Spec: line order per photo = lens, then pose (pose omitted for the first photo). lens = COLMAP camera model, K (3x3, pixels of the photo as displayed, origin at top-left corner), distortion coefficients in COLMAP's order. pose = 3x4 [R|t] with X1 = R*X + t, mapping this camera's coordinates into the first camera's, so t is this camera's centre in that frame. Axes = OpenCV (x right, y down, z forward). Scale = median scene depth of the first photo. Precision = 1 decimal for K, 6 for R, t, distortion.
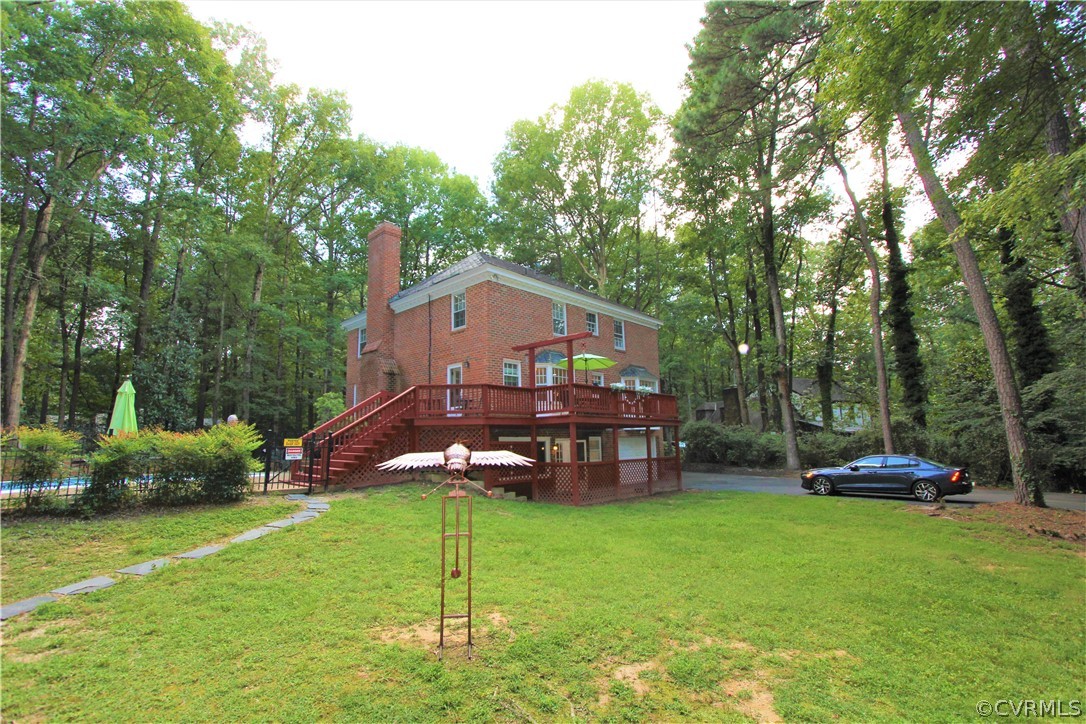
lens RADIAL K [[494.7, 0, 542.2], [0, 494.7, 365.0], [0, 0, 1]] dist [0.001689, -0.000304]
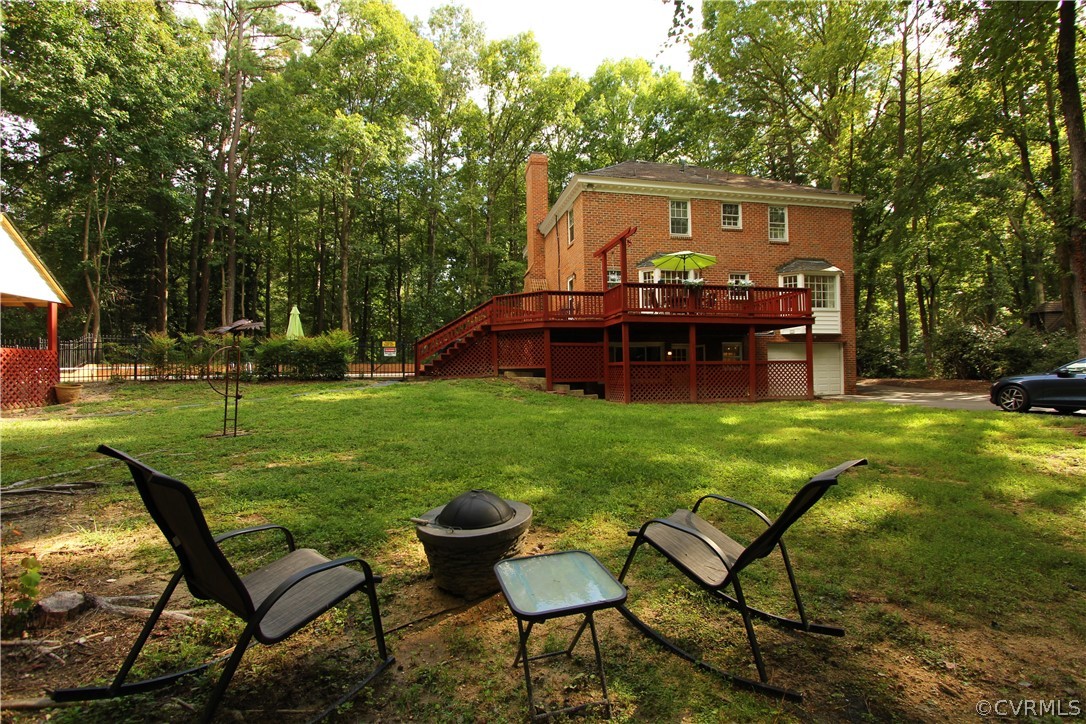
lens RADIAL K [[494.7, 0, 544.9], [0, 494.7, 359.7], [0, 0, 1]] dist [0.001689, -0.000304]
pose [[0.829212, -0.005663, -0.558905, 0.315001], [0.087107, 0.989040, 0.119214, 0.035931], [0.552105, -0.147538, 0.820617, 0.047449]]
